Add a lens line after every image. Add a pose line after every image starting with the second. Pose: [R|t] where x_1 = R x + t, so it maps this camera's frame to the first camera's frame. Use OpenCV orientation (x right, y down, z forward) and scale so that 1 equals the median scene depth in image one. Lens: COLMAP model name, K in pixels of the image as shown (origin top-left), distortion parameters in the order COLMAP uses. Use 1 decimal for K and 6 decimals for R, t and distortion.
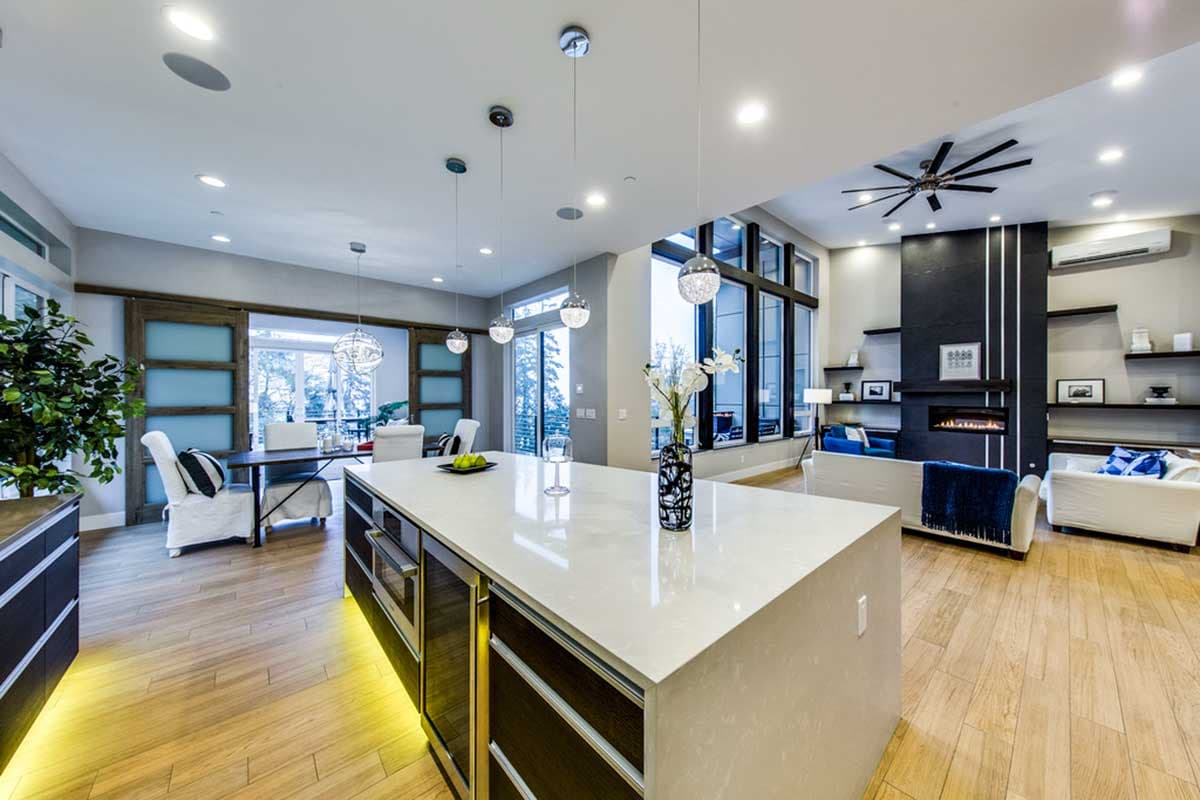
lens RADIAL K [[408.3, 0, 592.4], [0, 408.3, 397.0], [0, 0, 1]] dist [0.000647, 0.000049]
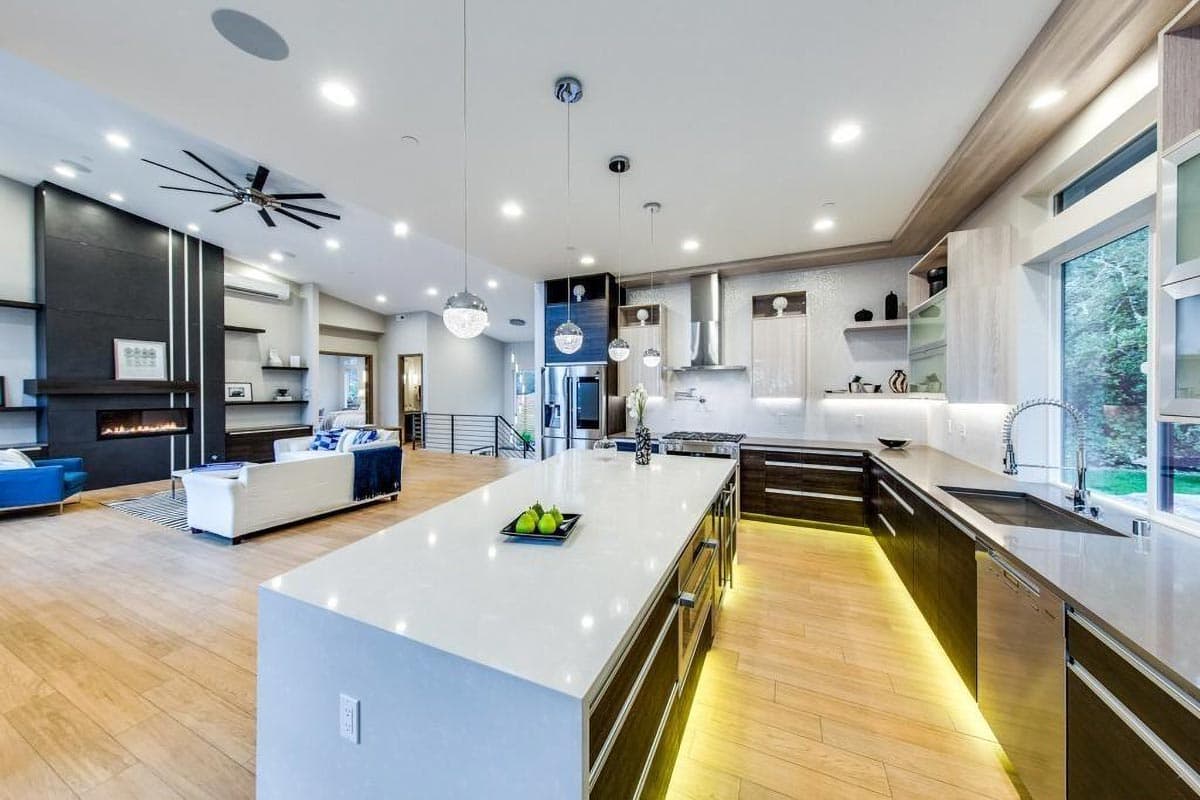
lens RADIAL K [[408.3, 0, 592.4], [0, 408.3, 397.0], [0, 0, 1]] dist [0.000647, 0.000049]
pose [[-0.411322, -0.018933, 0.911294, -0.383124], [0.003226, 0.999748, 0.022226, -0.022157], [-0.911485, 0.012082, -0.411157, 0.489234]]
